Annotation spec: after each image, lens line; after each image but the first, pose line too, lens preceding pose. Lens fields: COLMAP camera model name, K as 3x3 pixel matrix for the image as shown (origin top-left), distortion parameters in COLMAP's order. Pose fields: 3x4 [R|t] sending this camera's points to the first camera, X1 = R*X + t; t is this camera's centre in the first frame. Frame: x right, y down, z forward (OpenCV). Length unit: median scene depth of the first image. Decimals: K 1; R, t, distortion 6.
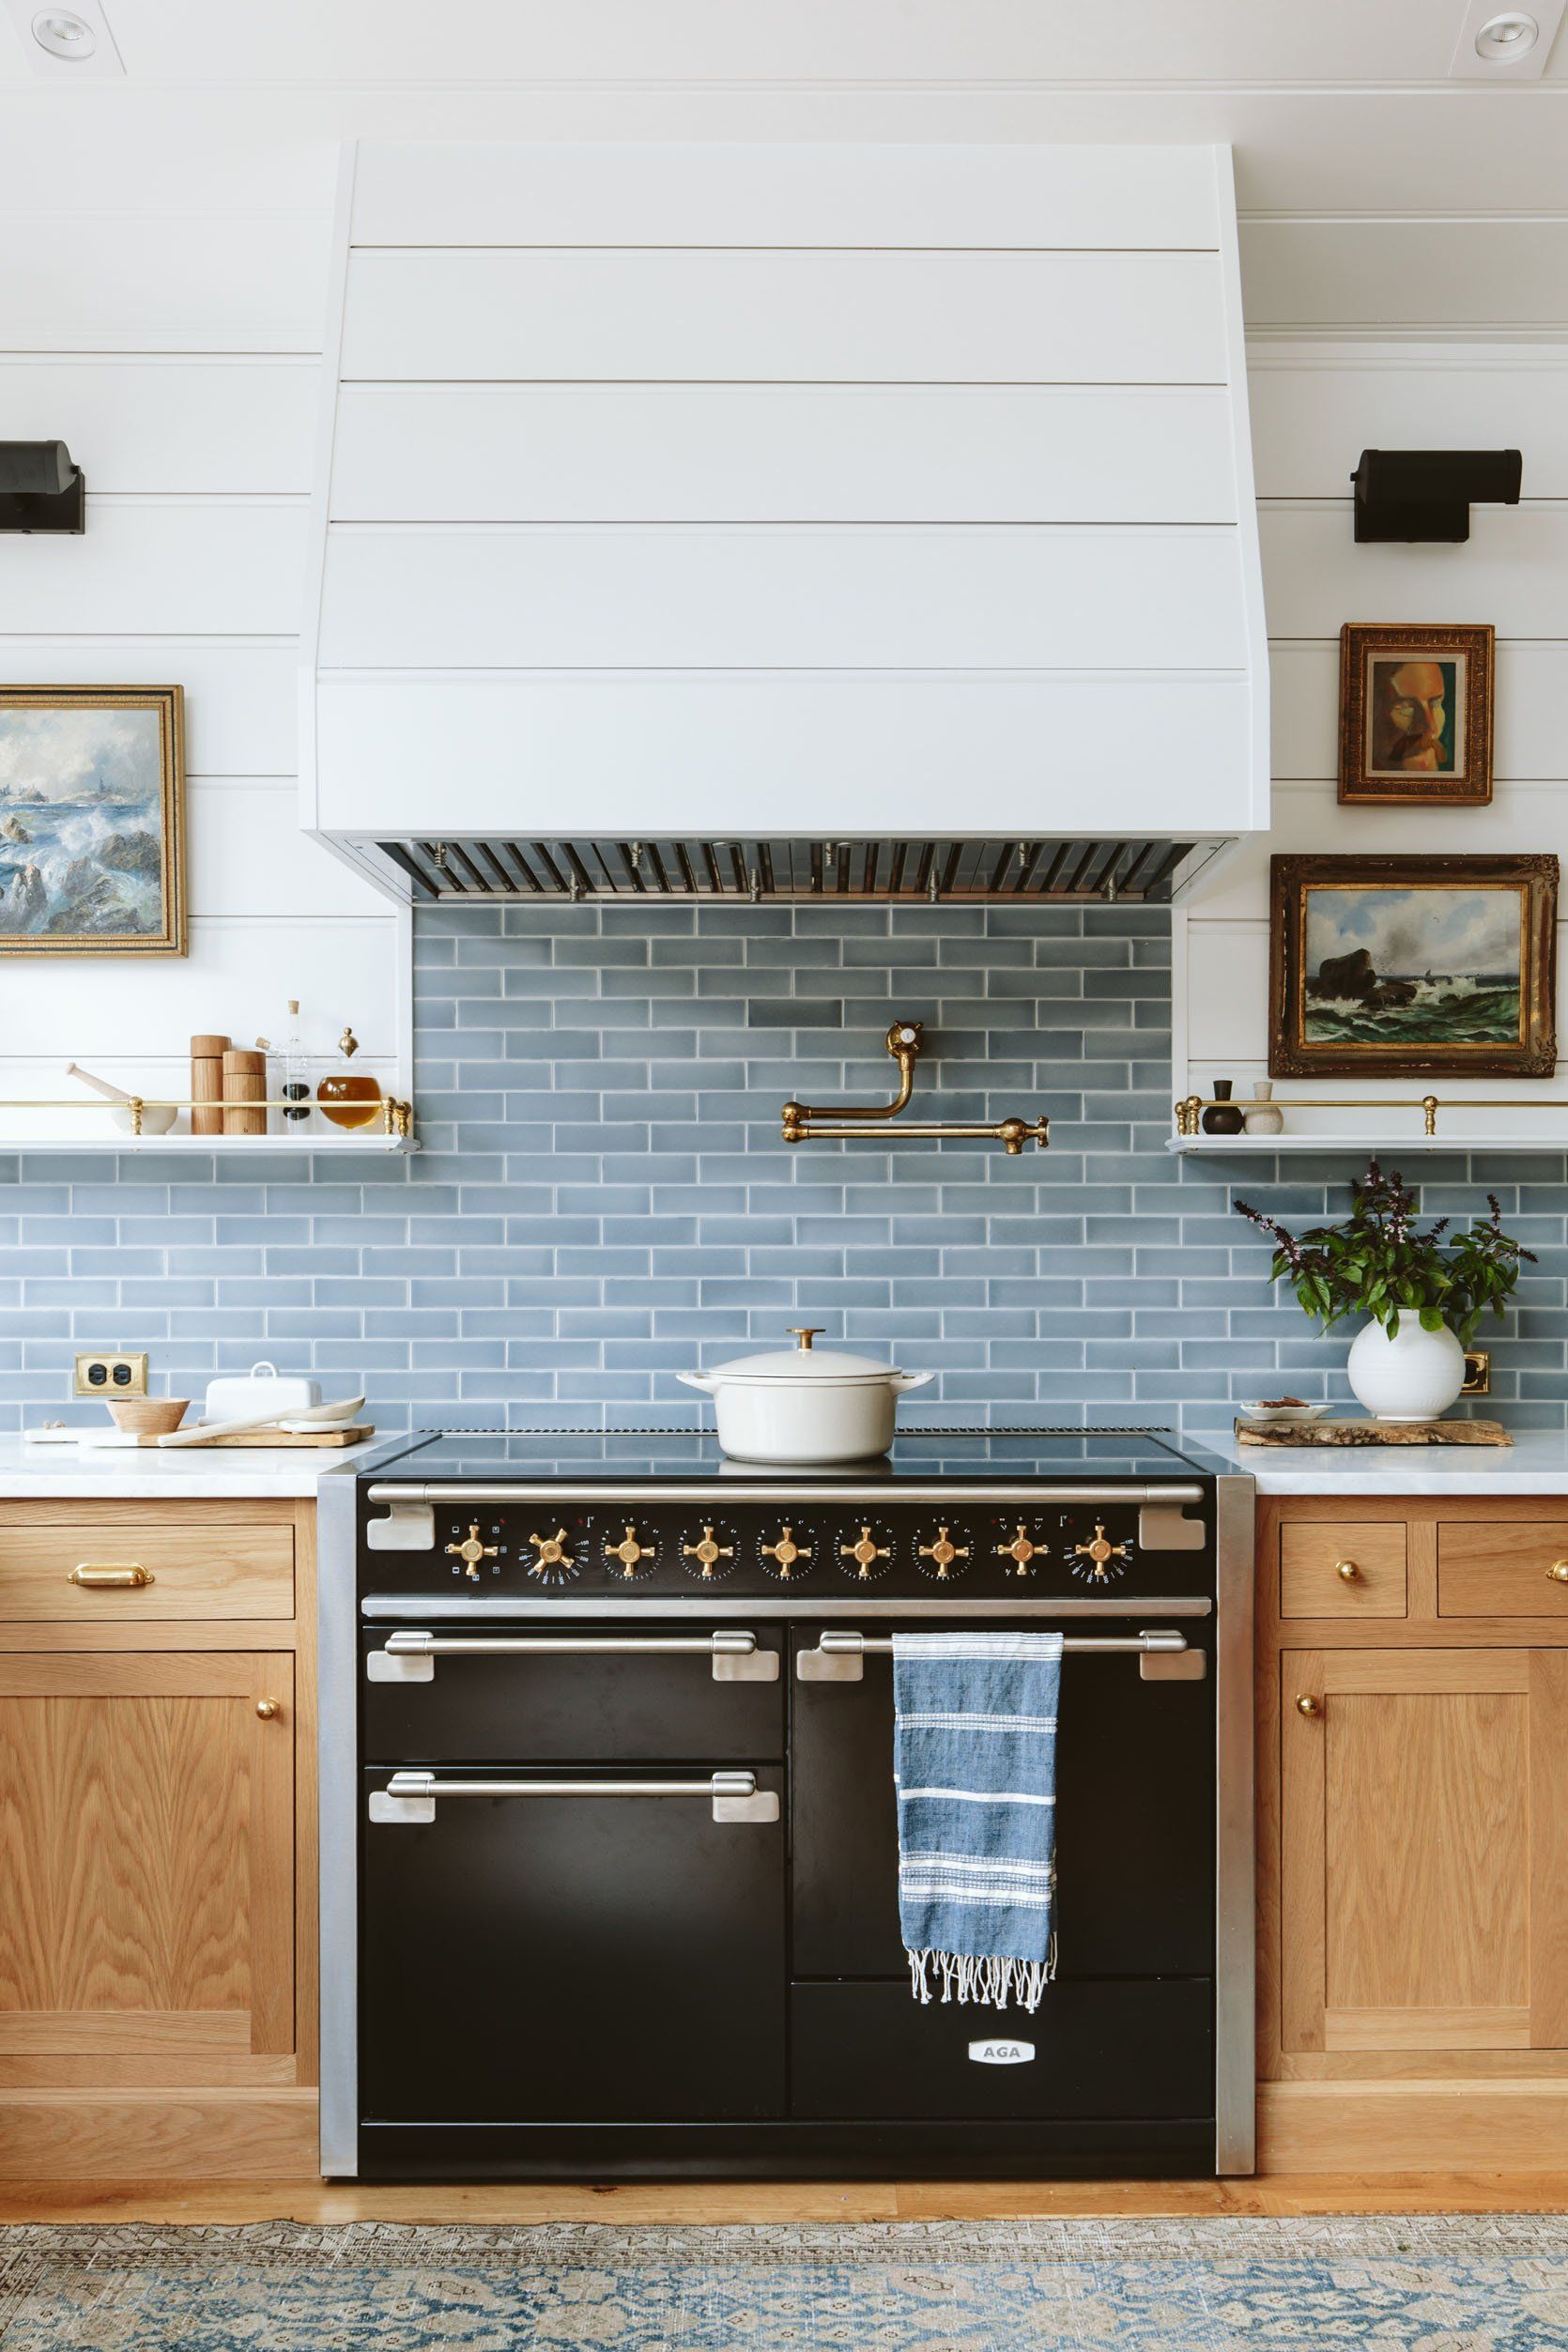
lens RADIAL K [[2336.0, 0, 784.0], [0, 2336.0, 1176.0], [0, 0, 1]] dist [-0.000199, -0.011086]
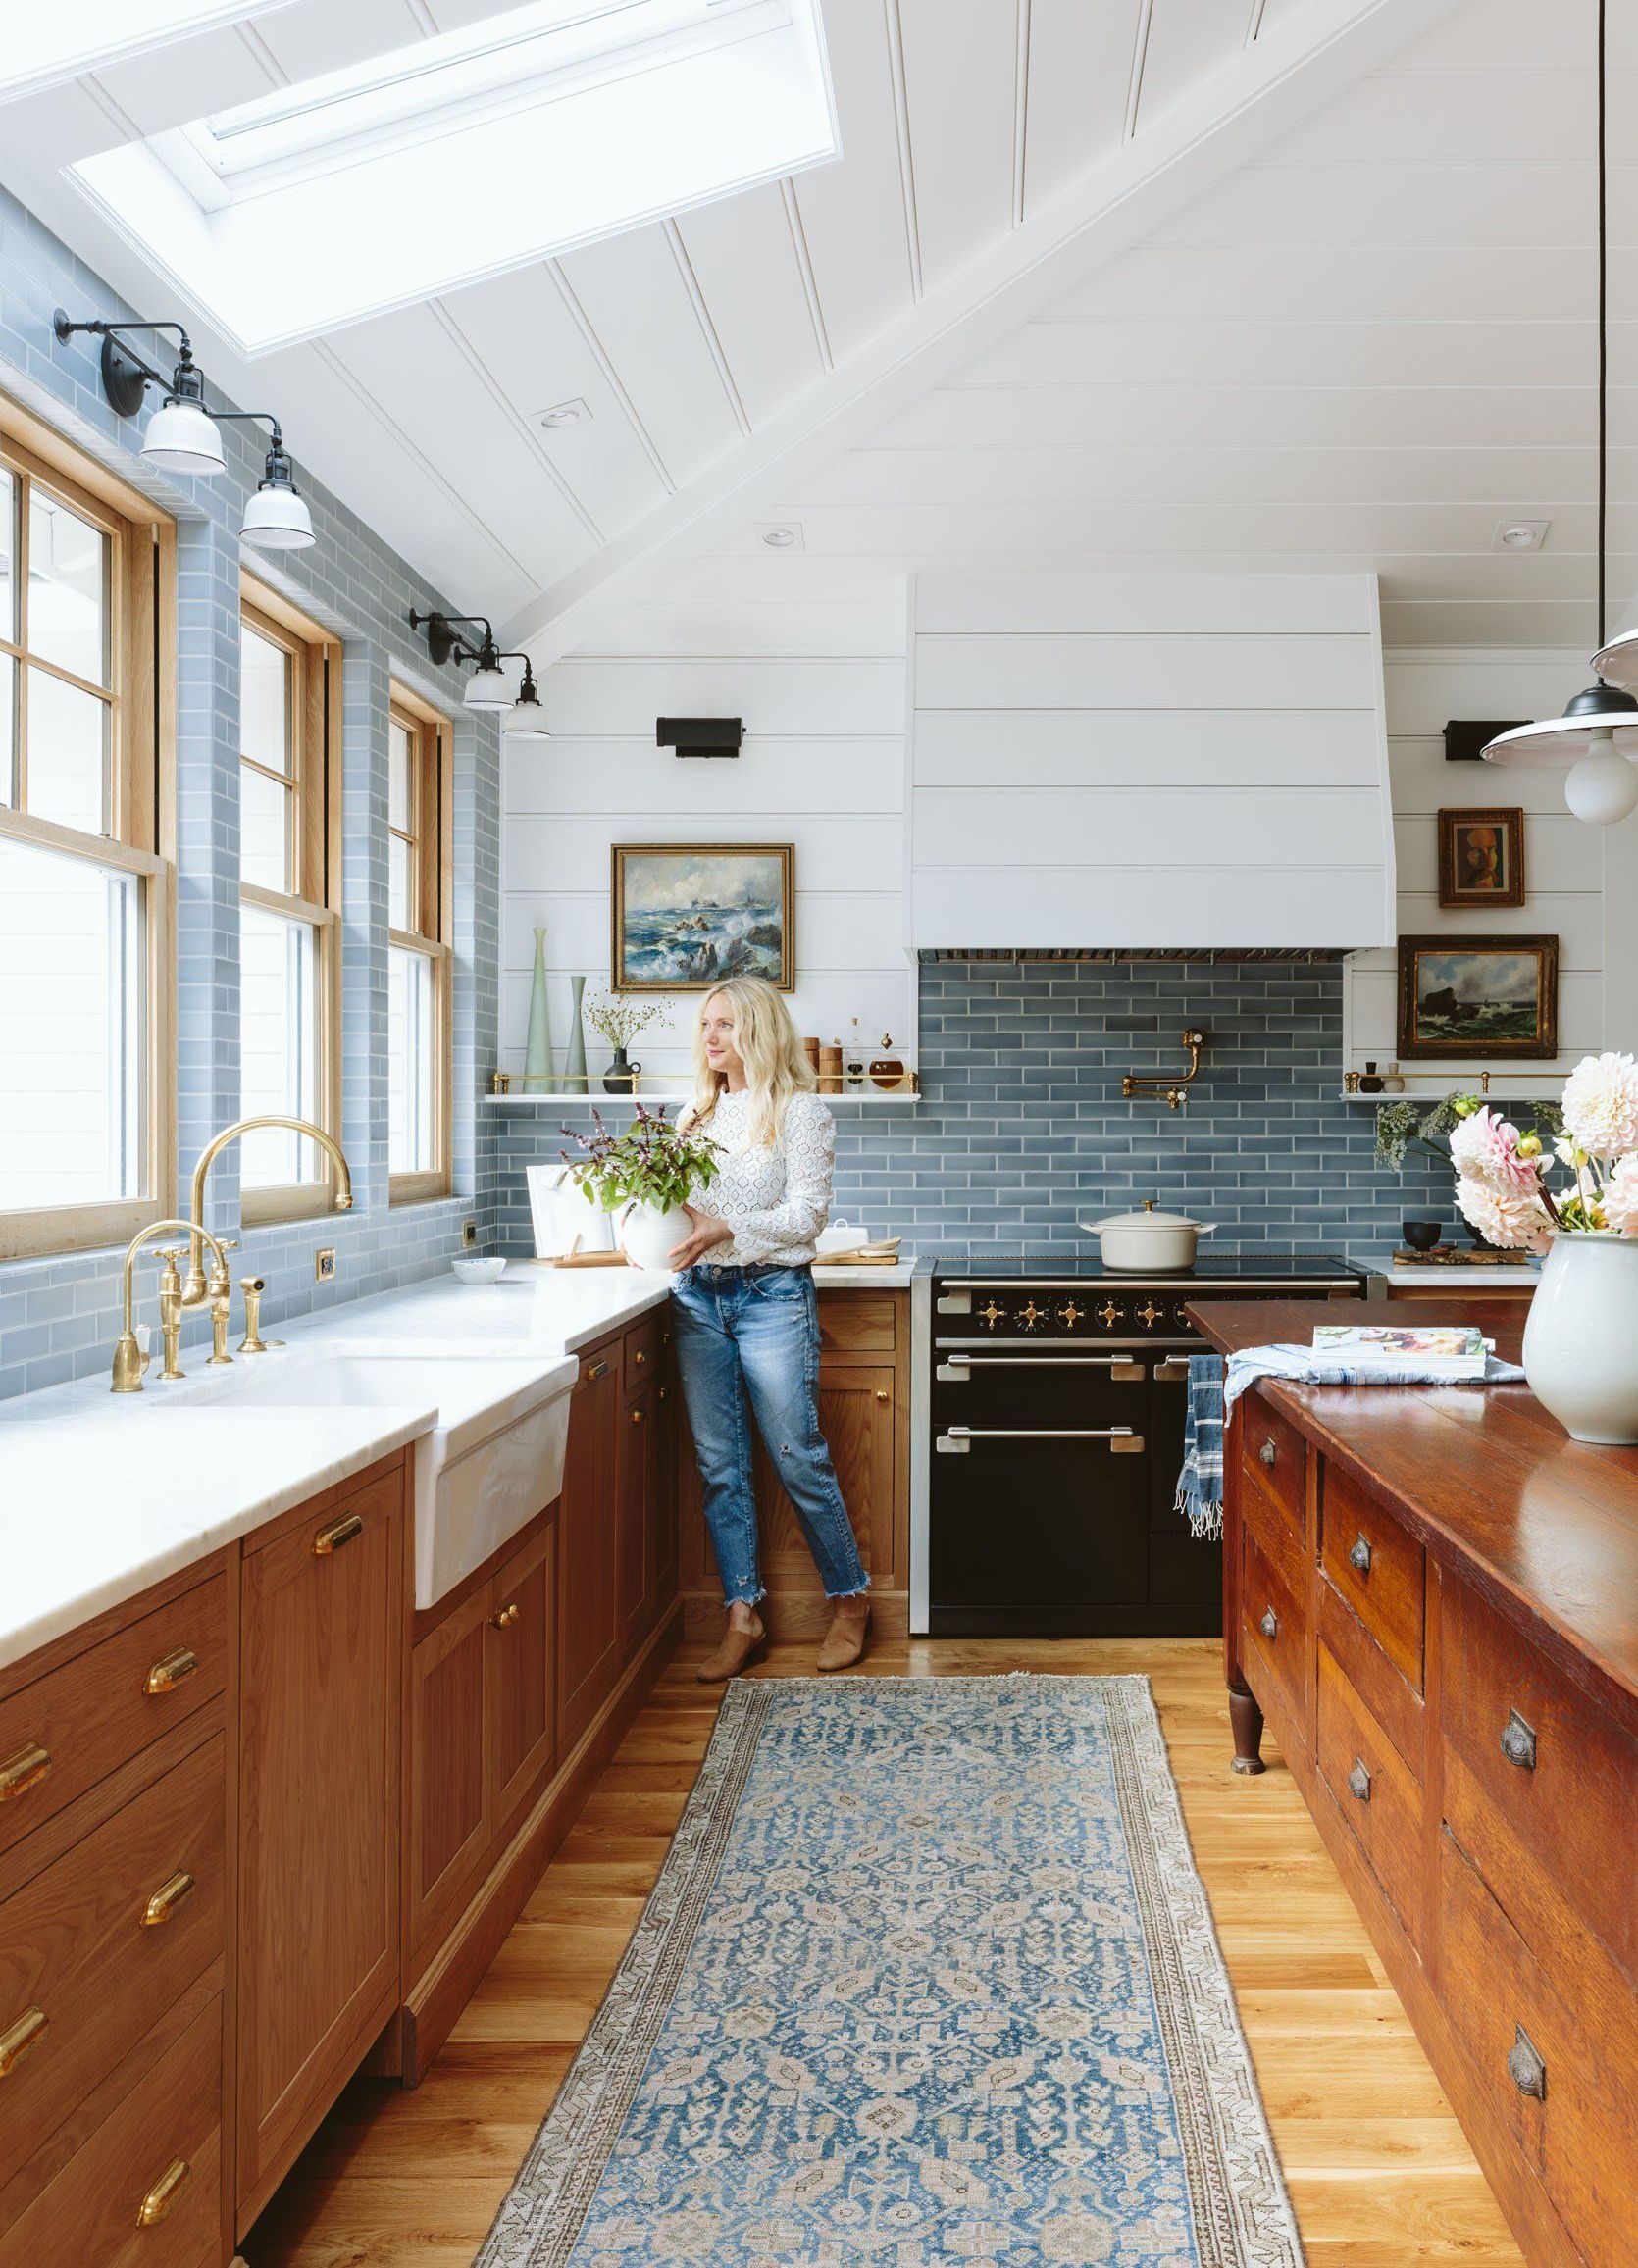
lens RADIAL K [[2030.5, 0, 990.4], [0, 2030.5, 1028.7], [0, 0, 1]] dist [0.007762, -0.007255]
pose [[0.999997, -0.000514, -0.002509, -0.101253], [0.000475, 0.999878, -0.015619, -0.042022], [0.002517, 0.015618, 0.999875, -0.564202]]
